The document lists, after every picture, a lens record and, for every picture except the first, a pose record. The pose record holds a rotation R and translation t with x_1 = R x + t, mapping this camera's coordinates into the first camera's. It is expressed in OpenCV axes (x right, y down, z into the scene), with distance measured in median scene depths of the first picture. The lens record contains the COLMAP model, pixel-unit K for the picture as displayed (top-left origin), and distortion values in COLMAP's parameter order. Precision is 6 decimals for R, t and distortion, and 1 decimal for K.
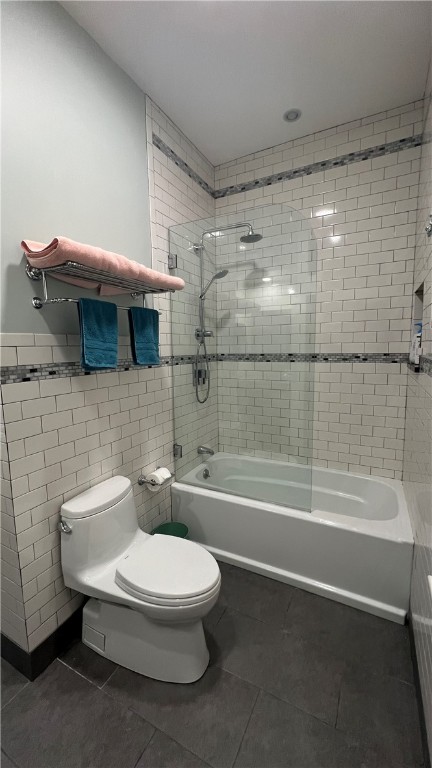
lens RADIAL K [[305.8, 0, 220.2], [0, 305.8, 384.9], [0, 0, 1]] dist [-0.000365, -0.000445]
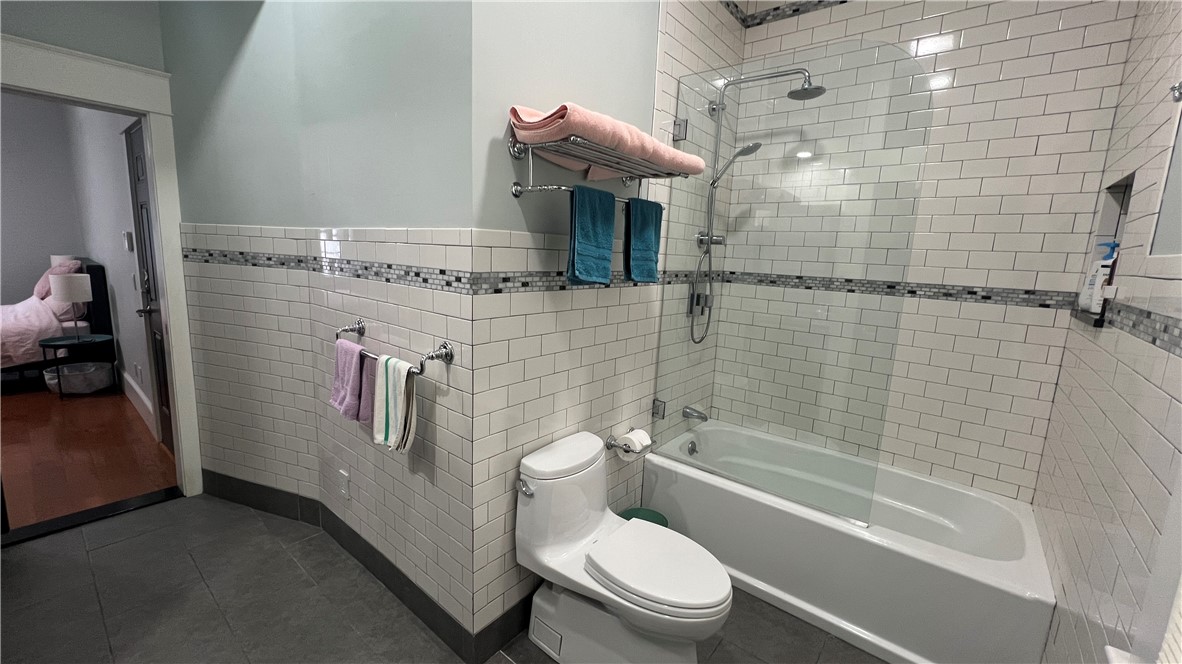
lens RADIAL K [[470.7, 0, 587.4], [0, 470.7, 335.2], [0, 0, 1]] dist [-0.000365, -0.000445]
pose [[0.975173, 0.093659, -0.200663, -0.109251], [-0.084231, 0.994925, 0.055037, 0.006106], [0.204800, -0.036768, 0.978113, -0.073251]]
